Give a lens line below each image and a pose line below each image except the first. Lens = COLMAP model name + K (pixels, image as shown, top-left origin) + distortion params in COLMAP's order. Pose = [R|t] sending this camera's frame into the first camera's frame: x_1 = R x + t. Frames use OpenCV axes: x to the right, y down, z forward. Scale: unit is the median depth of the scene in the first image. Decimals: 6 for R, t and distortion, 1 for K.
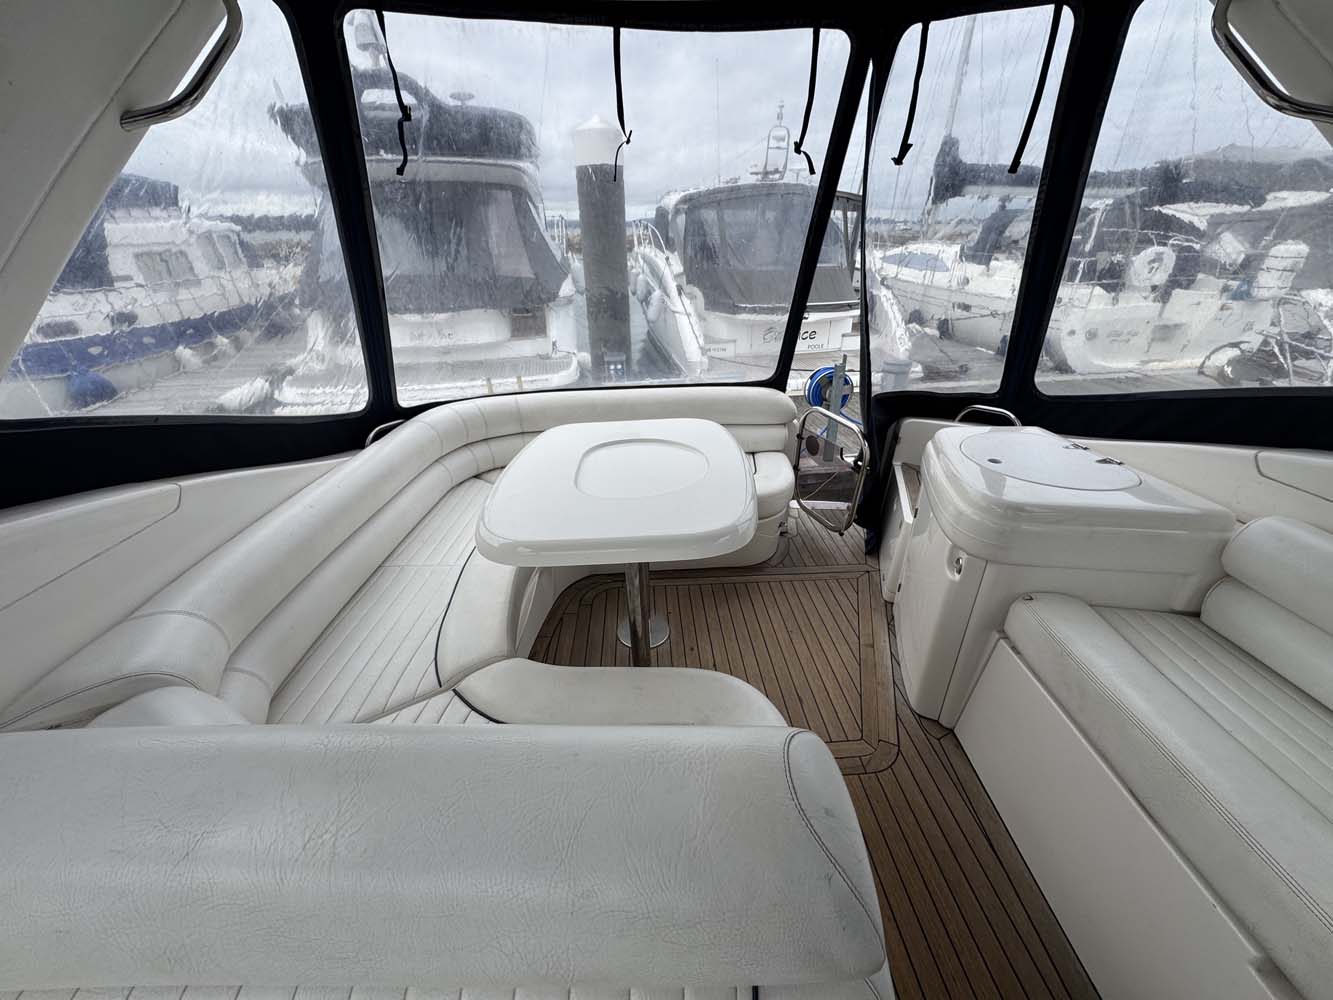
lens RADIAL K [[530.7, 0, 665.0], [0, 530.7, 500.4], [0, 0, 1]] dist [-0.000812, -0.000523]
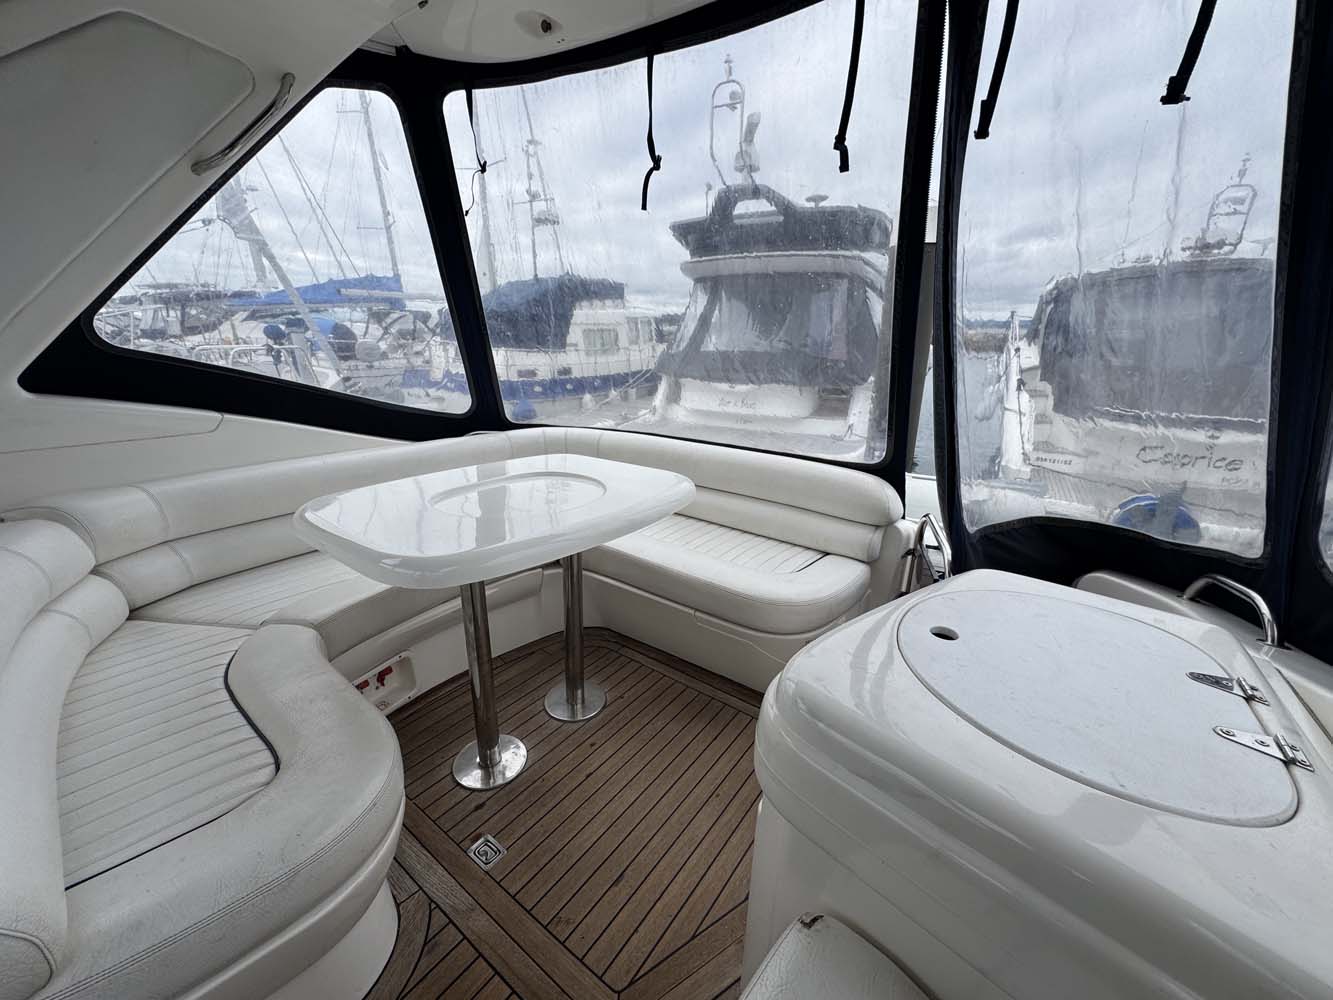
lens RADIAL K [[534.3, 0, 667.2], [0, 534.3, 496.0], [0, 0, 1]] dist [0.000273, -0.000126]
pose [[0.777070, 0.207977, -0.594061, 0.131375], [-0.304670, 0.950177, -0.065877, -0.013898], [0.550762, 0.232184, 0.801718, 0.080726]]
